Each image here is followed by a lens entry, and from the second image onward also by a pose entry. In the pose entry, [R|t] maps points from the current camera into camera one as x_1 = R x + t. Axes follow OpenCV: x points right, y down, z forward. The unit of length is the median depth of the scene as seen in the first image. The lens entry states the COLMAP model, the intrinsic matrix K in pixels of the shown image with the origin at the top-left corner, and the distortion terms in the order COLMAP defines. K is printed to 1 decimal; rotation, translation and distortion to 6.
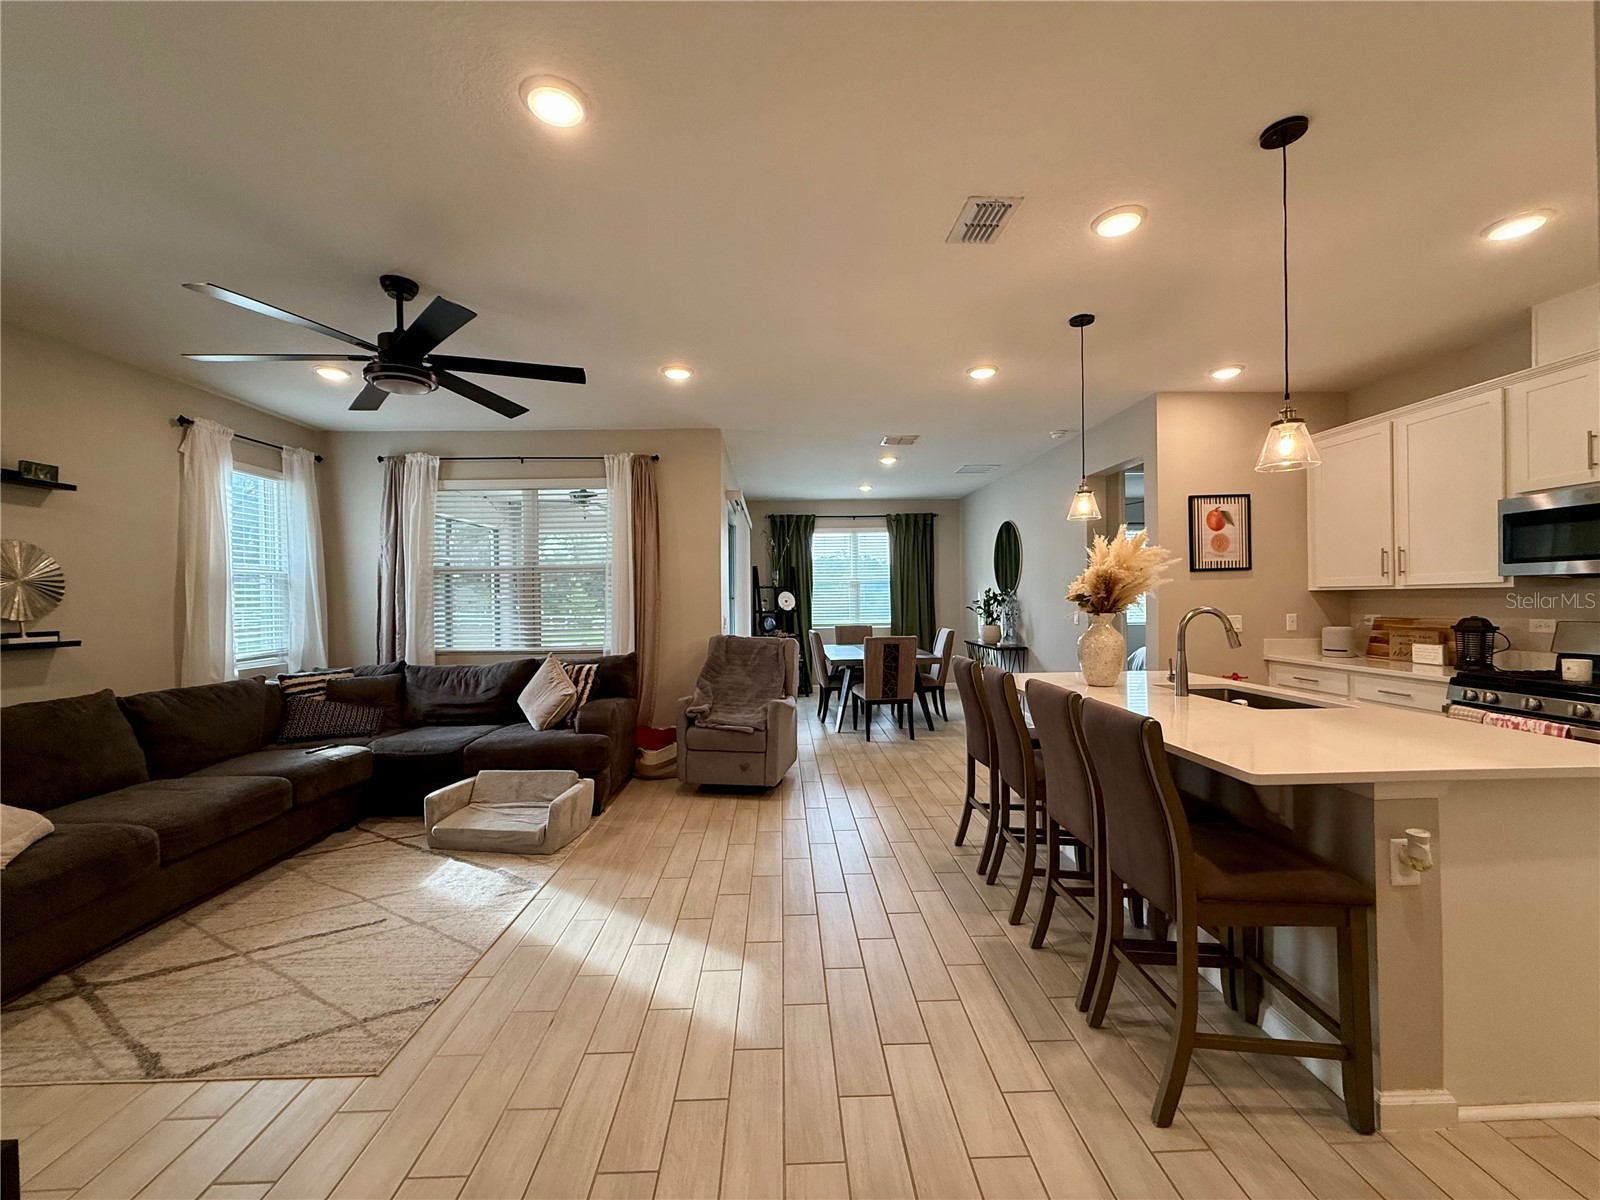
lens RADIAL K [[636.3, 0, 796.9], [0, 636.3, 599.3], [0, 0, 1]] dist [0.000289, 0.000148]
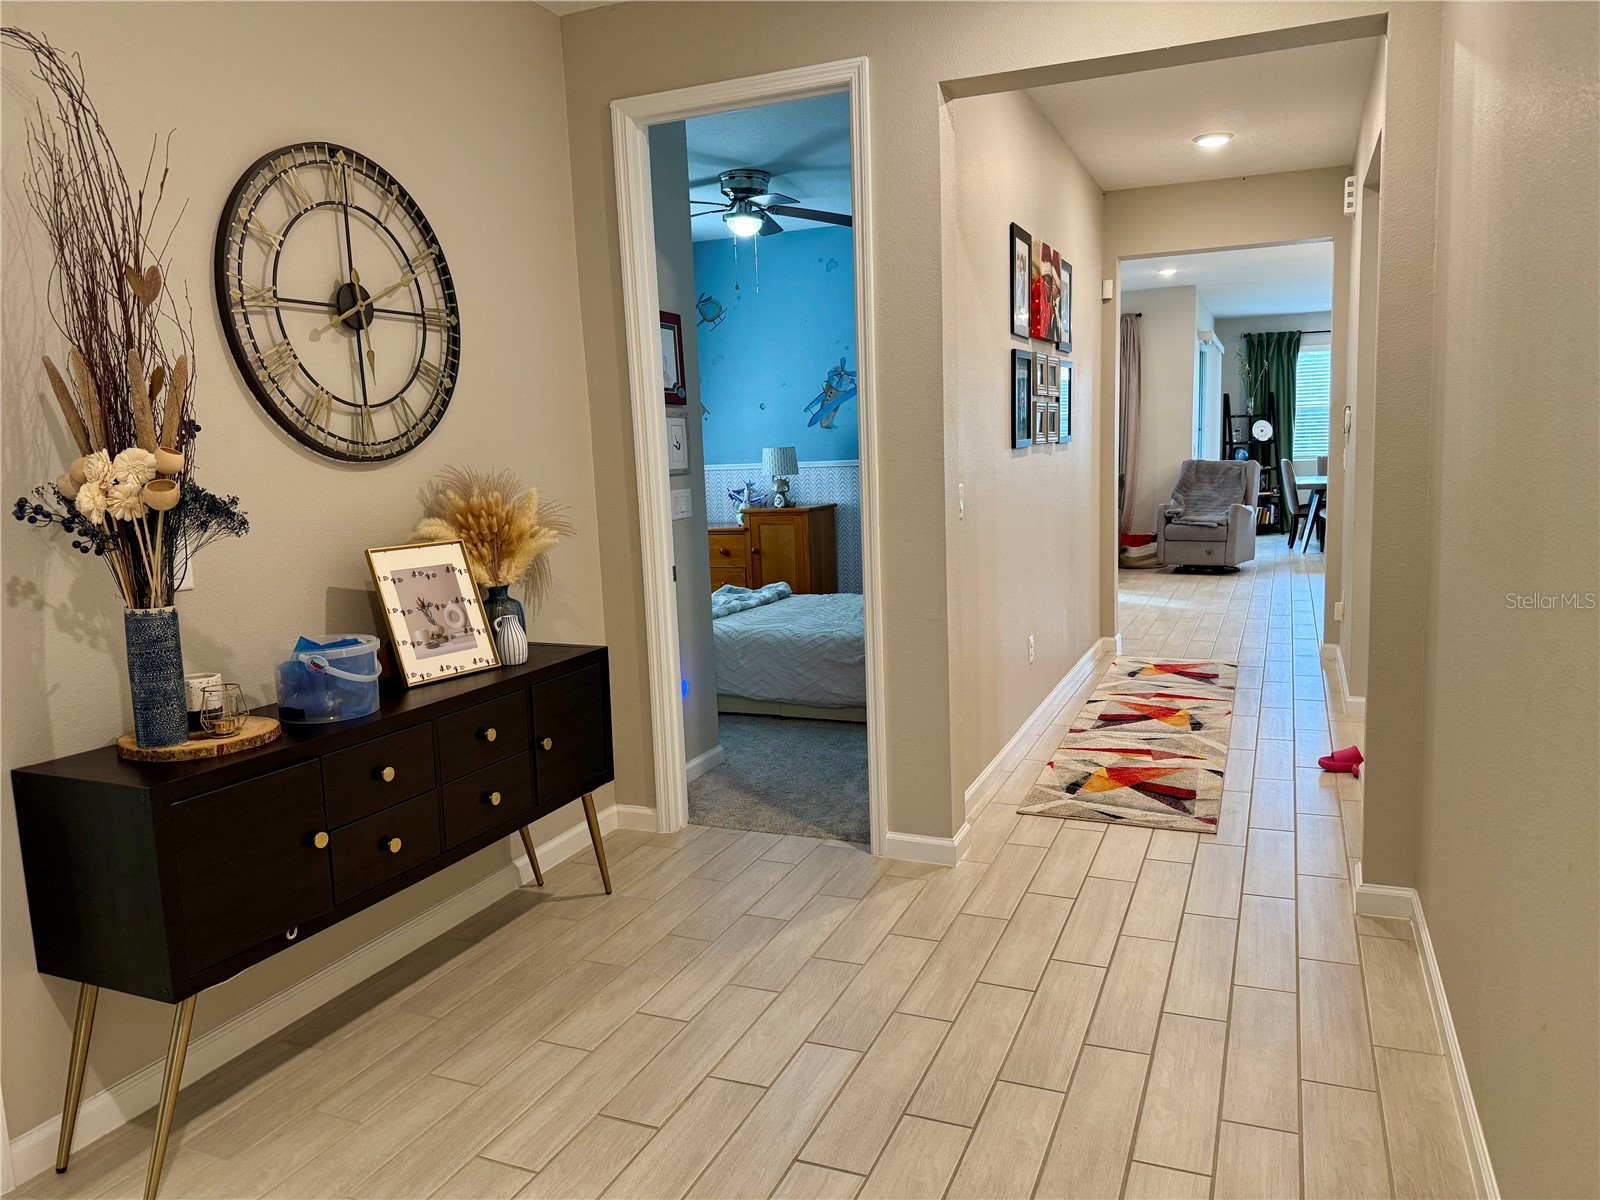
lens RADIAL K [[1103.1, 0, 800.0], [0, 1103.1, 600.0], [0, 0, 1]] dist [0.090806, -0.207479]
pose [[0.906825, 0.036233, -0.419947, 0.067970], [0.024948, 0.989938, 0.139284, 0.004346], [0.420768, -0.136783, 0.896797, -0.816425]]
